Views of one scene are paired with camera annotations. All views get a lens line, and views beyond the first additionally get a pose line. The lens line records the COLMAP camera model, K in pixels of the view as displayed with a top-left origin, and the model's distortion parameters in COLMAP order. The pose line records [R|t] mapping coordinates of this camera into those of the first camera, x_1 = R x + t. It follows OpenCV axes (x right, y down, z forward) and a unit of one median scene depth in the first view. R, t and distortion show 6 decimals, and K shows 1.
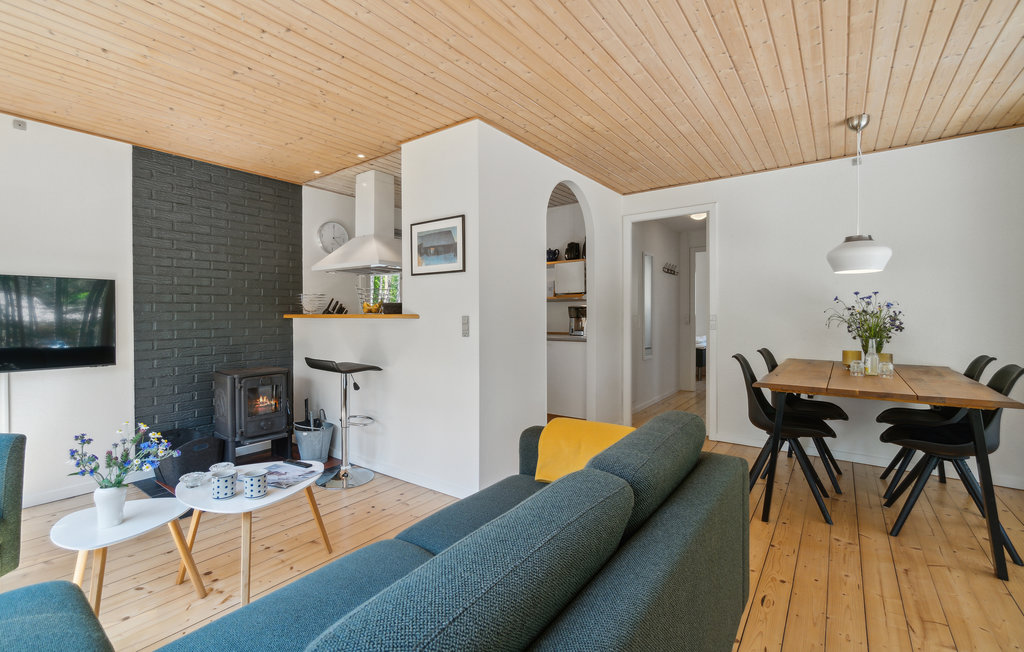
lens RADIAL K [[442.8, 0, 512.0], [0, 442.8, 326.0], [0, 0, 1]] dist [-0.000513, -0.000064]
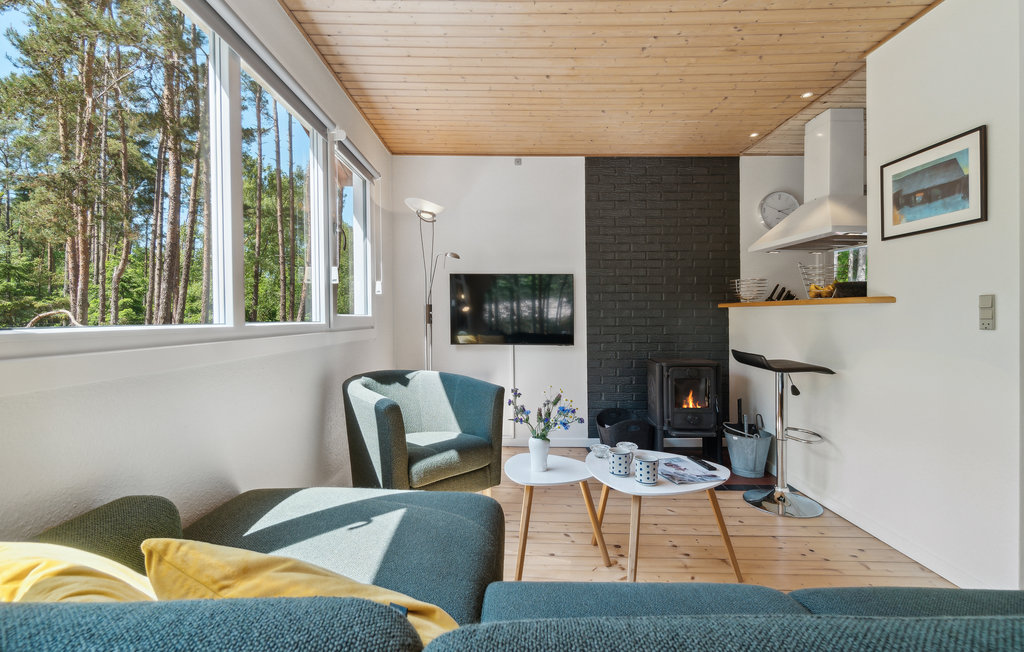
lens RADIAL K [[476.9, 0, 512.0], [0, 476.9, 326.0], [0, 0, 1]] dist [0.004107, -0.000085]
pose [[0.579424, 0.014429, -0.814899, 0.050406], [-0.019085, 0.999809, 0.004133, 0.028987], [0.814803, 0.013157, 0.579588, 0.097327]]
